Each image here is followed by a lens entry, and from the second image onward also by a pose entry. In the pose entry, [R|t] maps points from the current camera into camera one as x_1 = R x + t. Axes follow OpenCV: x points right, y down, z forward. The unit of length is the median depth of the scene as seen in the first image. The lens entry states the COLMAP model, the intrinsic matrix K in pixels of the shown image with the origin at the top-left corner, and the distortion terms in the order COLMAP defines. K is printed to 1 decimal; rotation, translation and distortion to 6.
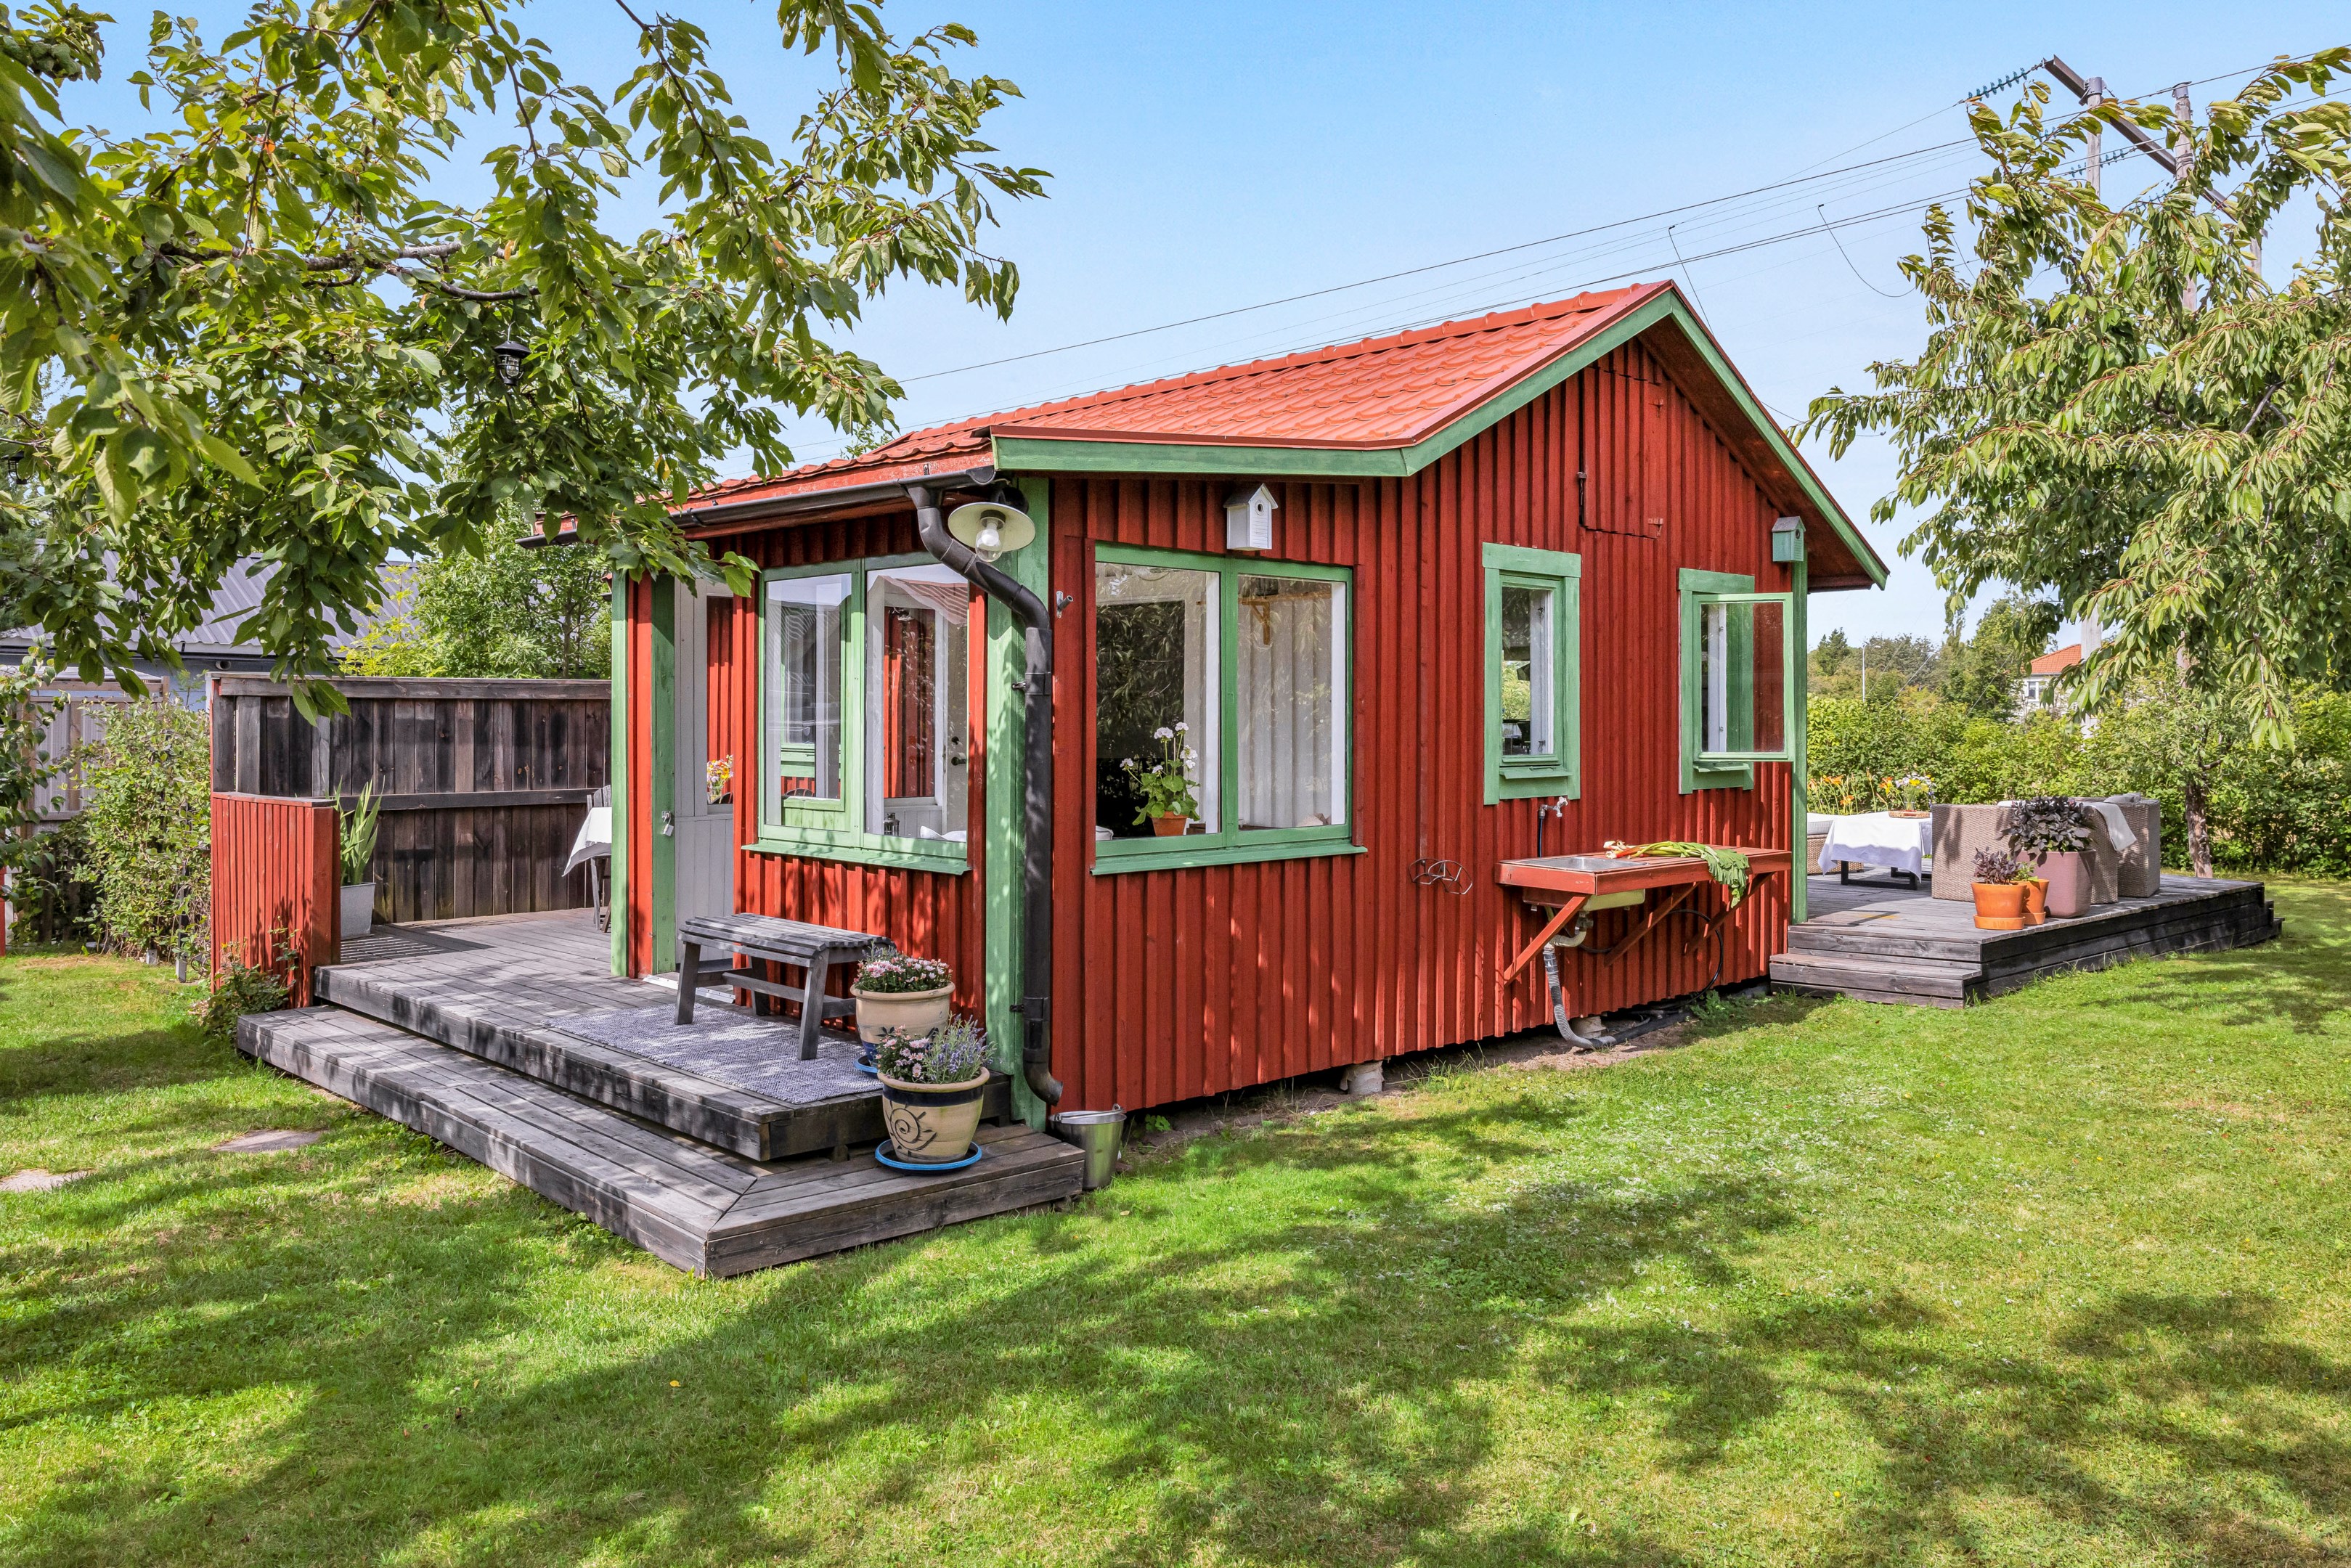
lens RADIAL K [[1708.6, 0, 1179.7], [0, 1708.6, 774.1], [0, 0, 1]] dist [-0.004007, -0.000055]
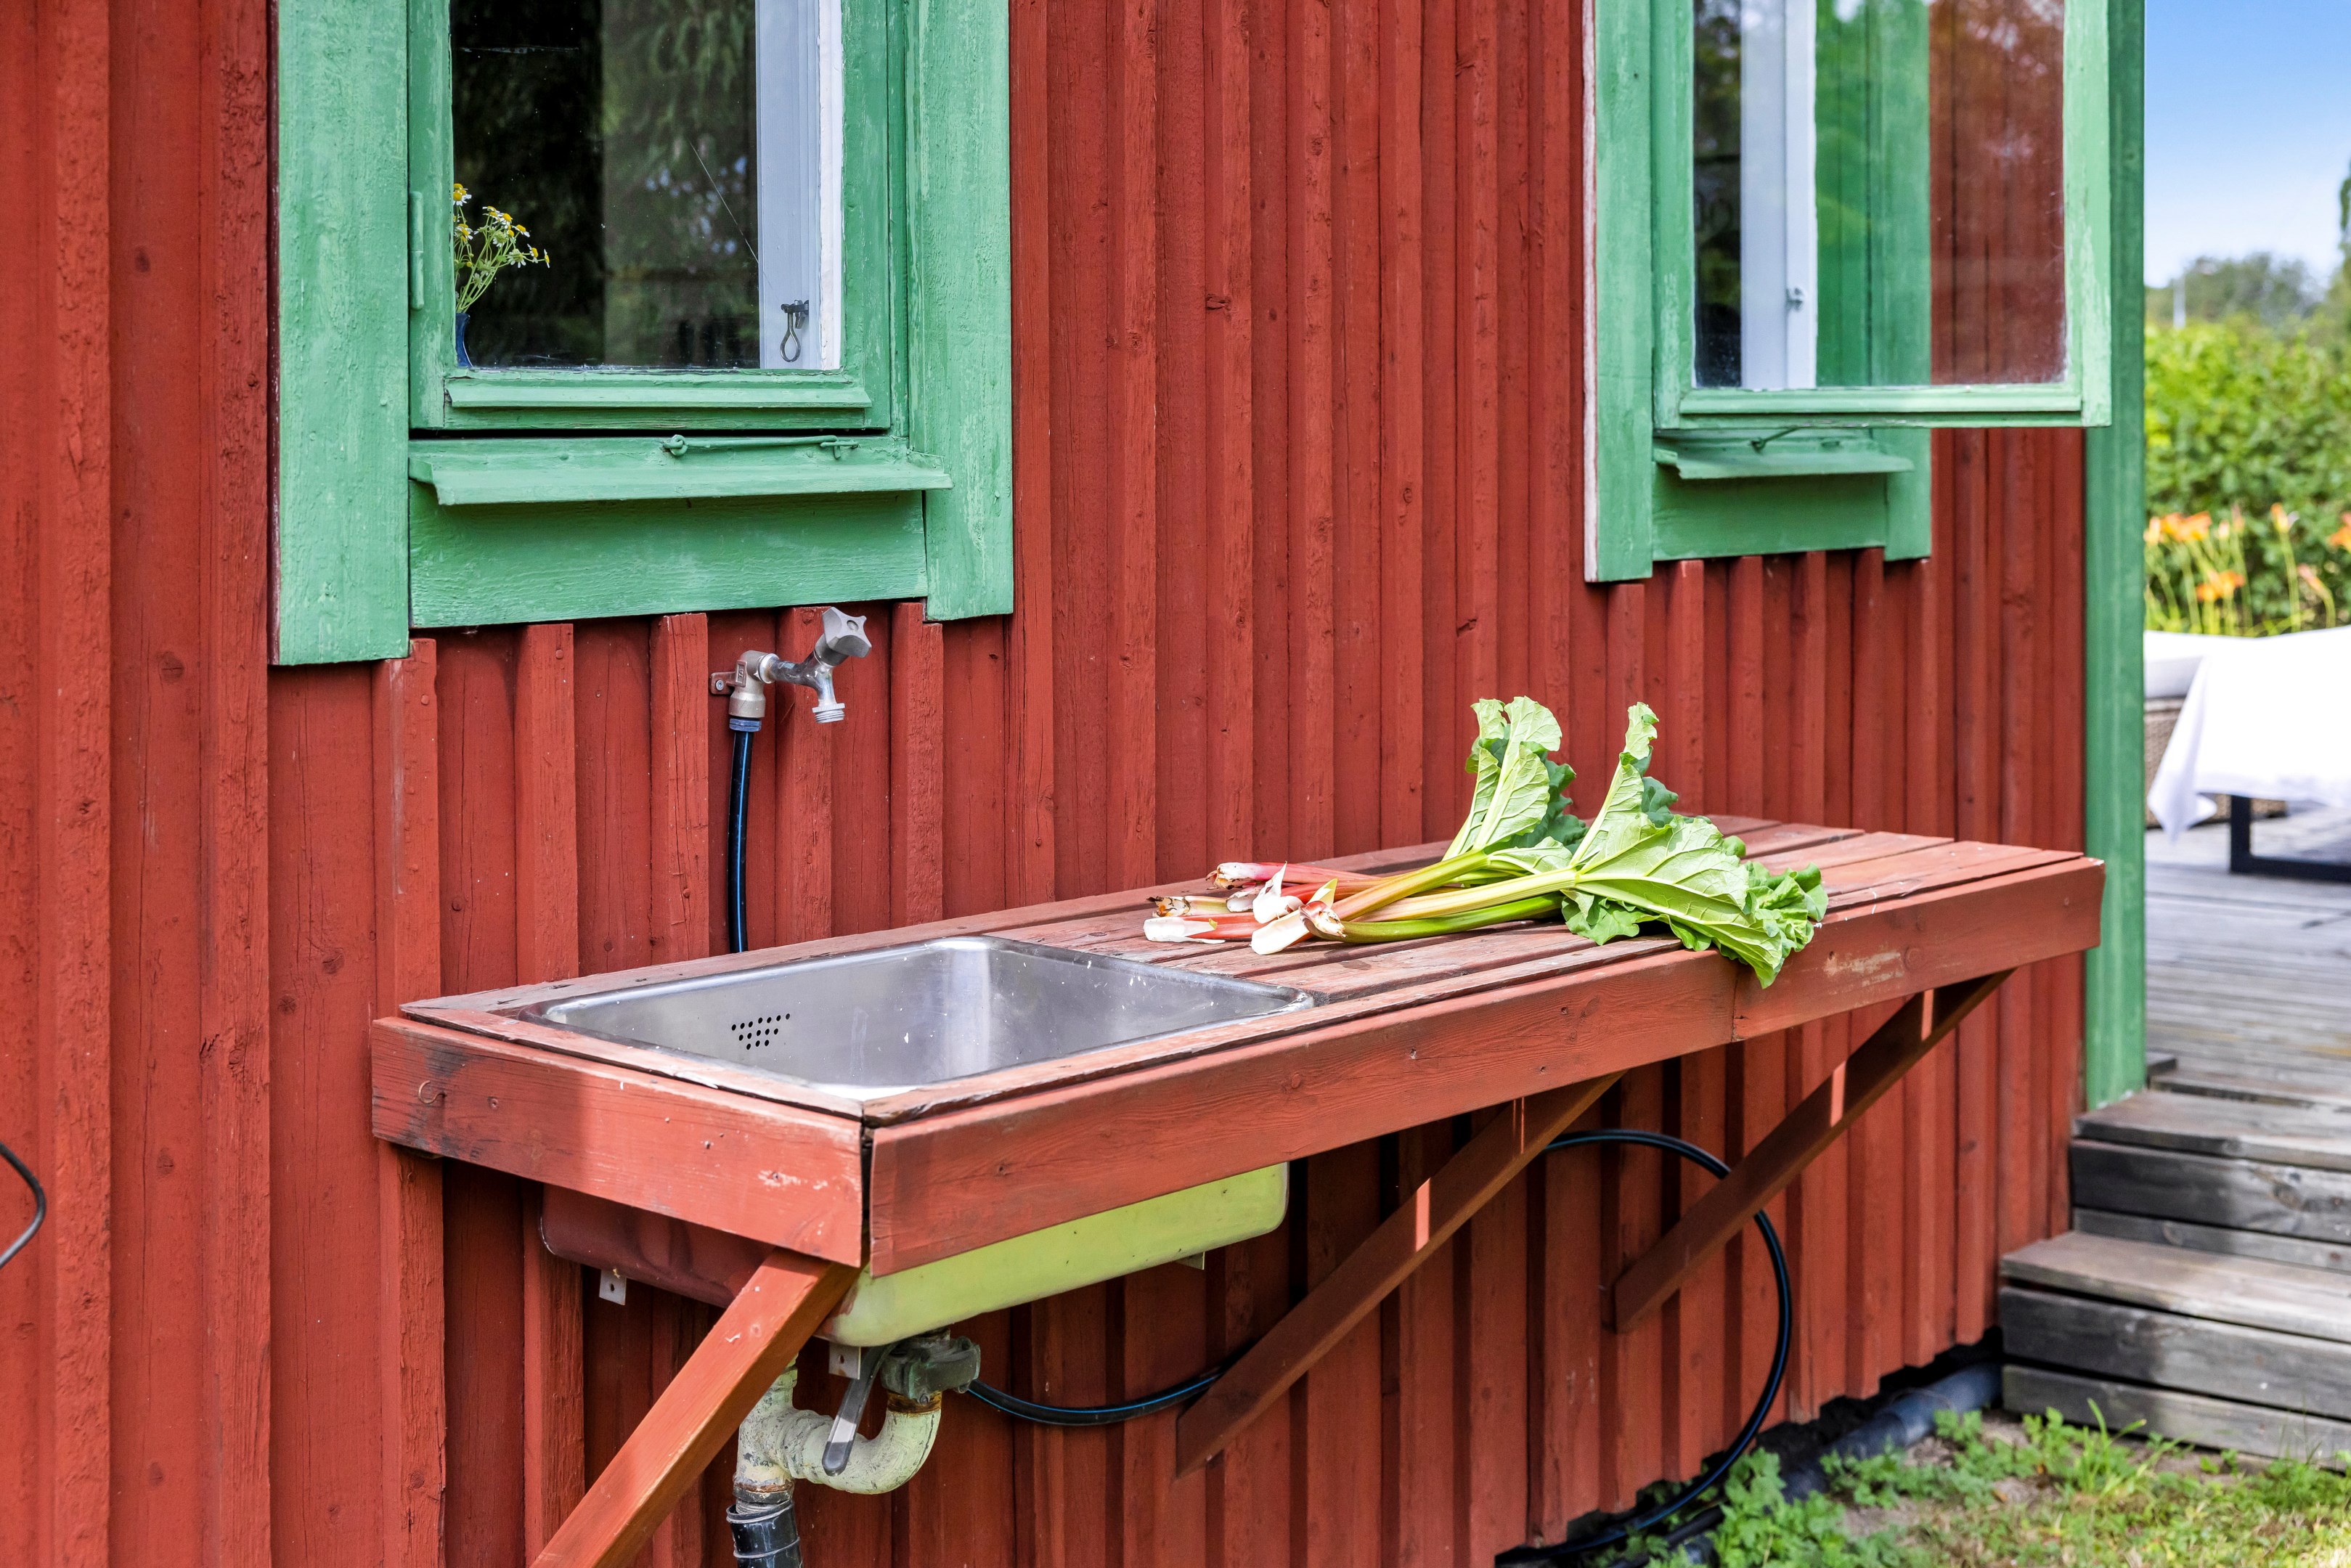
lens RADIAL K [[3365.7, 0, 1174.1], [0, 3365.7, 782.8], [0, 0, 1]] dist [0.029796, 0.000000]
pose [[0.995425, -0.023511, 0.092611, 0.197859], [0.017156, 0.997481, 0.068833, 0.007006], [-0.093996, -0.066929, 0.993320, 0.574925]]
